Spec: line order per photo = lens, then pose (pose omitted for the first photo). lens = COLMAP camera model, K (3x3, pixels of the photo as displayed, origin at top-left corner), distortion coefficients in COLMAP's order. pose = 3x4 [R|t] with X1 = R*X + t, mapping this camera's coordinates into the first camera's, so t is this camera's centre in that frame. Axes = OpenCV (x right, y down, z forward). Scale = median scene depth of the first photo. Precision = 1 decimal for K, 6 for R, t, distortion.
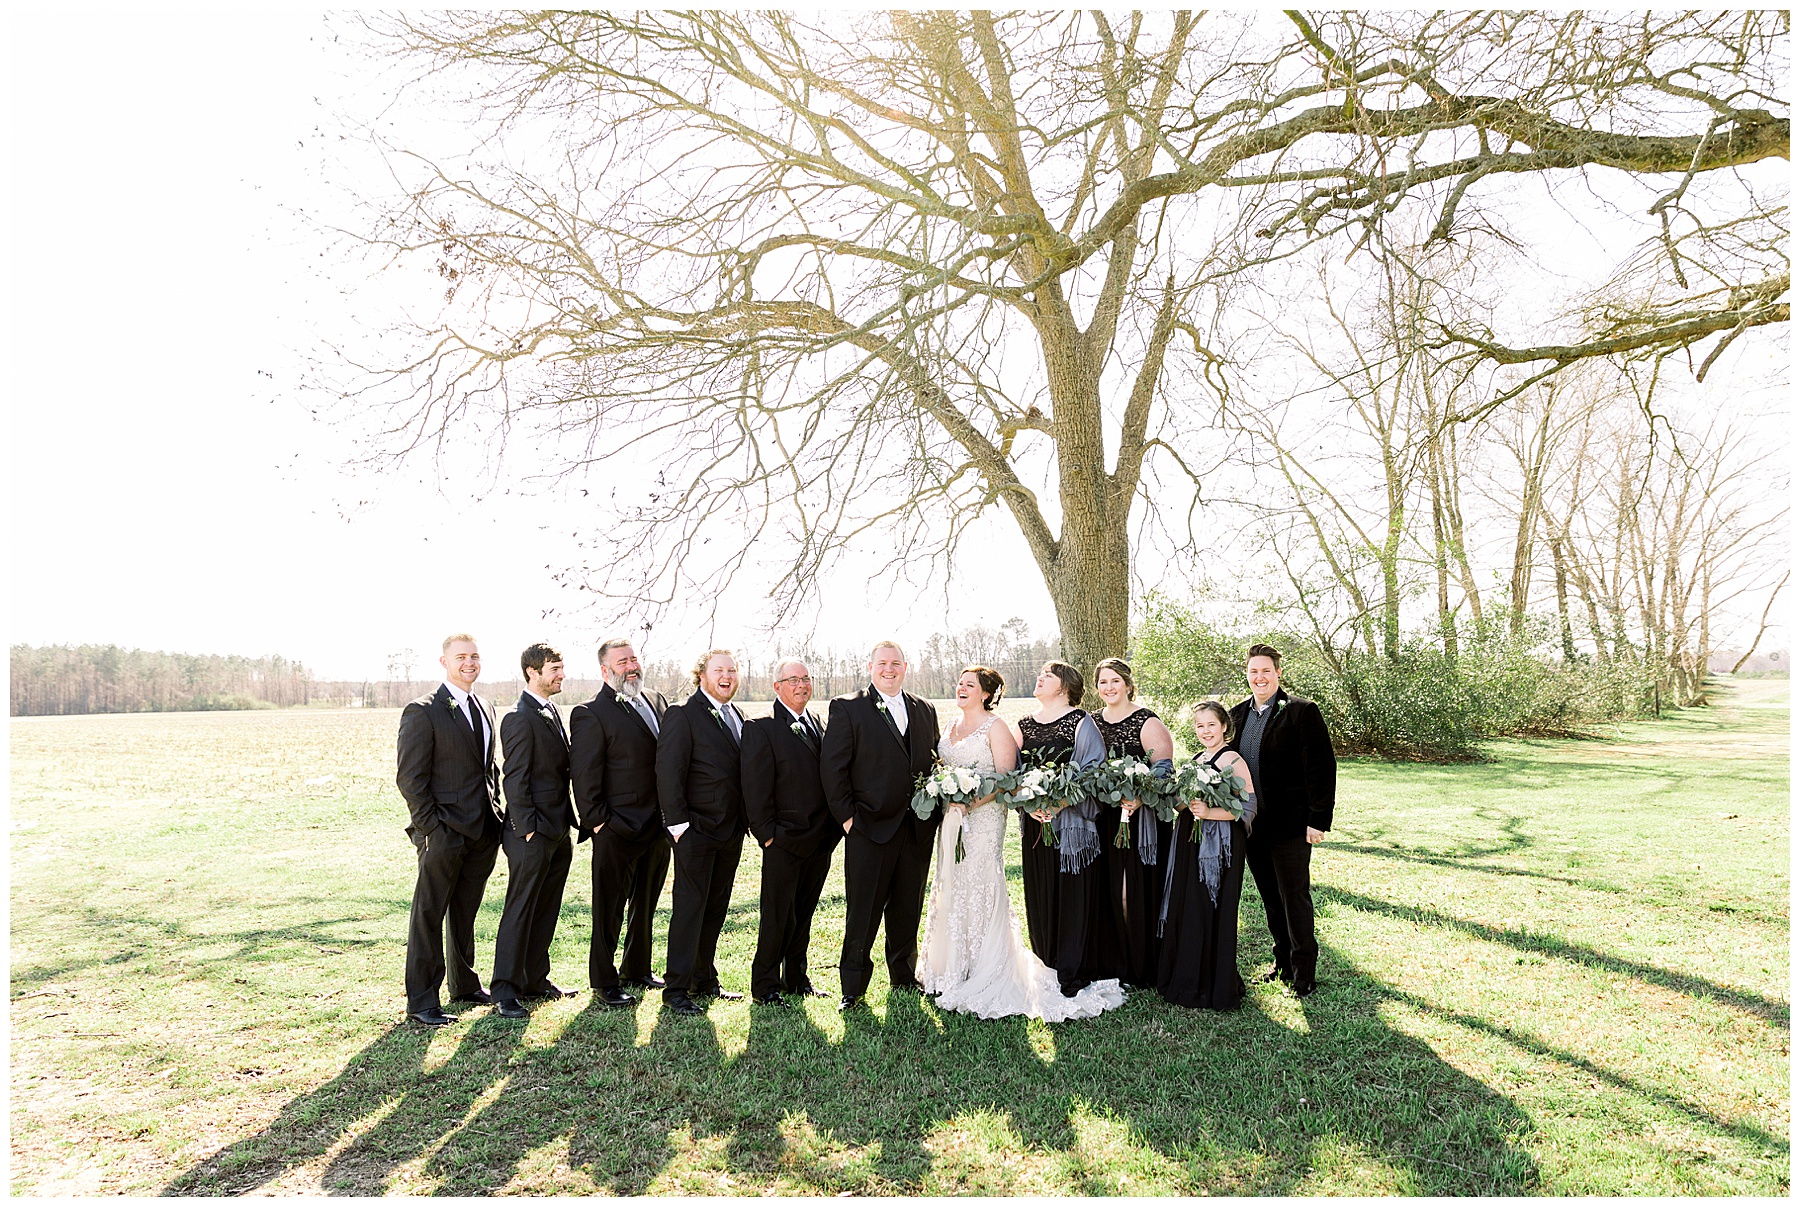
lens RADIAL K [[1228.8, 0, 957.2], [0, 1228.8, 632.8], [0, 0, 1]] dist [0.012485, -0.007009]
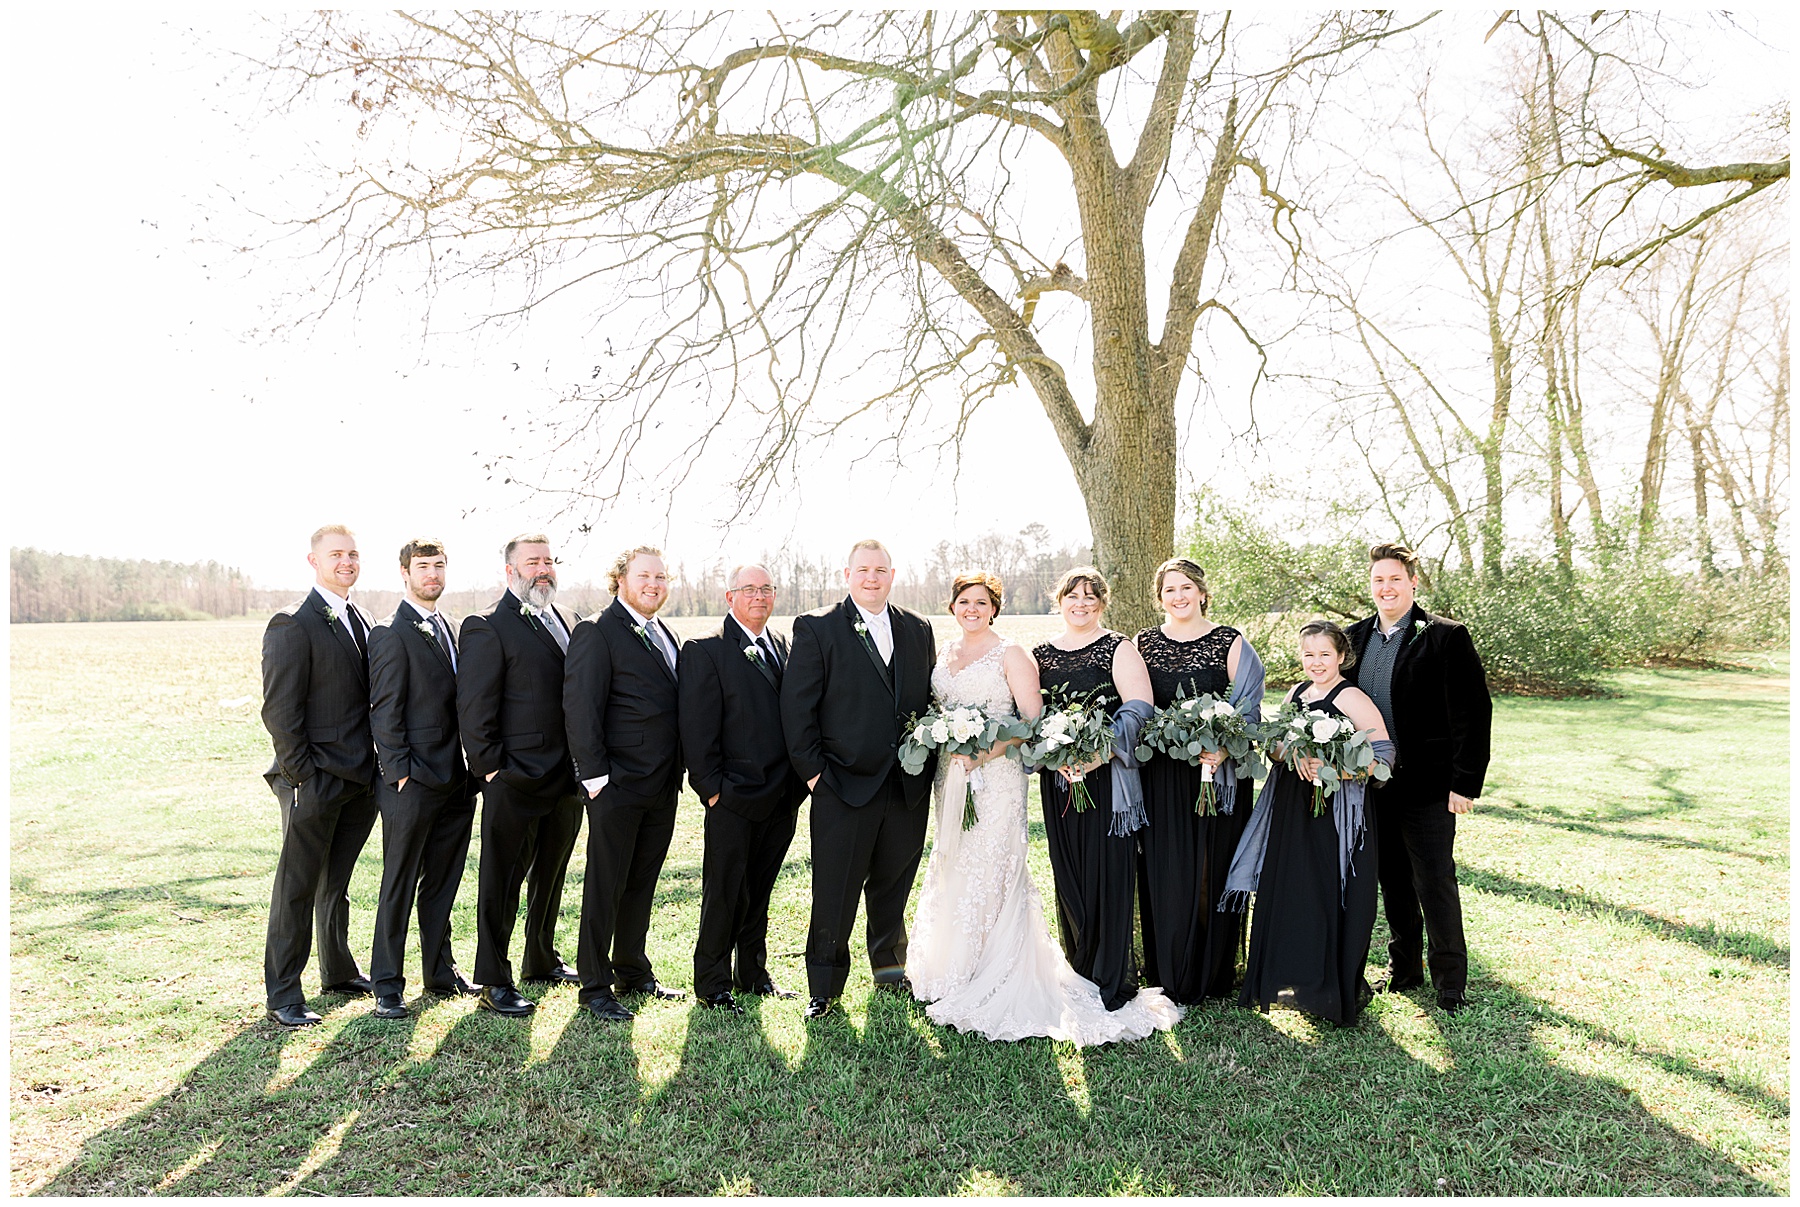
lens RADIAL K [[1440.4, 0, 904.0], [0, 1440.4, 600.4], [0, 0, 1]] dist [0.019692, -0.001544]
pose [[0.999018, 0.007506, -0.043655, 0.000620], [-0.005621, 0.999052, 0.043165, 0.001561], [0.043937, -0.042878, 0.998114, 0.026571]]
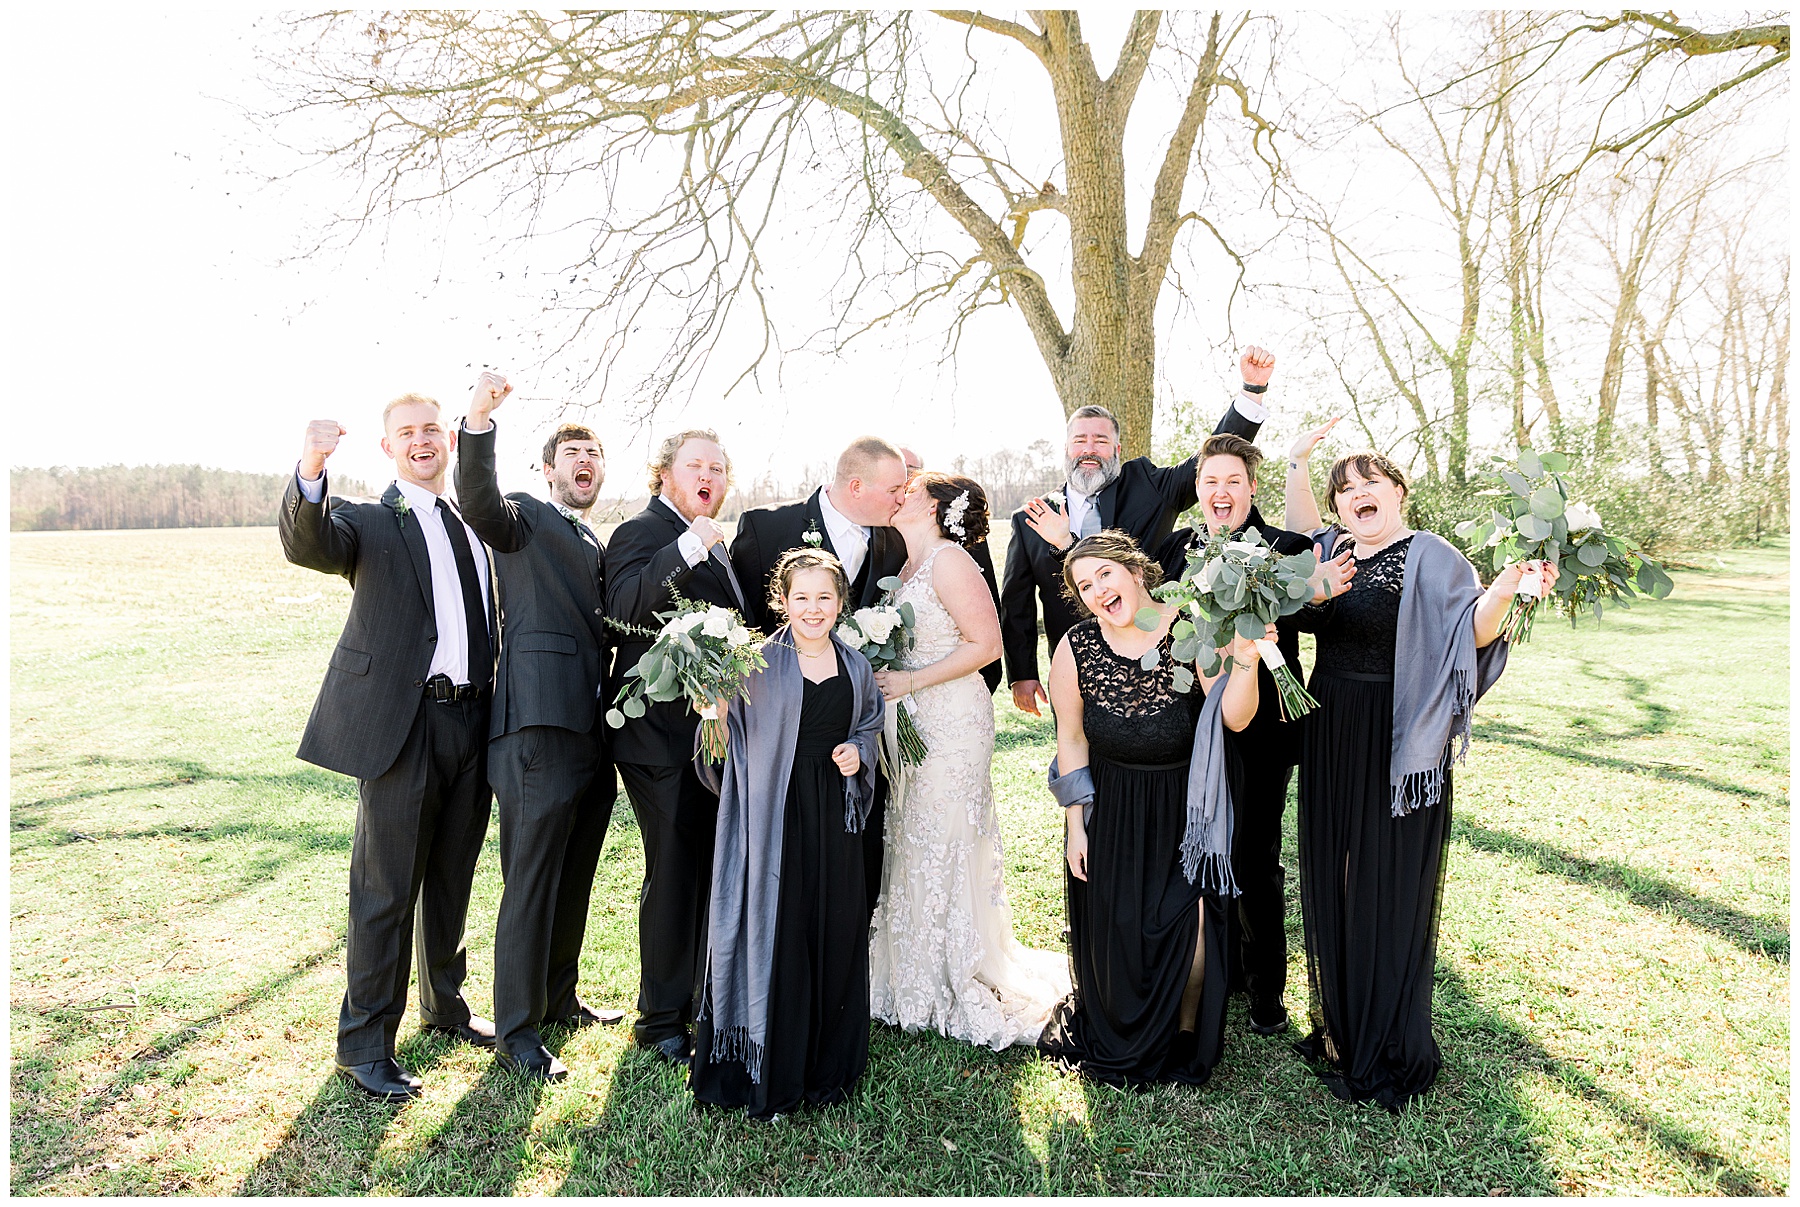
lens RADIAL K [[1228.8, 0, 884.6], [0, 1228.8, 575.3], [0, 0, 1]] dist [0.012485, -0.007009]
pose [[0.996635, 0.010103, -0.081347, 0.024471], [-0.002072, 0.995164, 0.098206, 0.007098], [0.081946, -0.097707, 0.991836, 0.129889]]
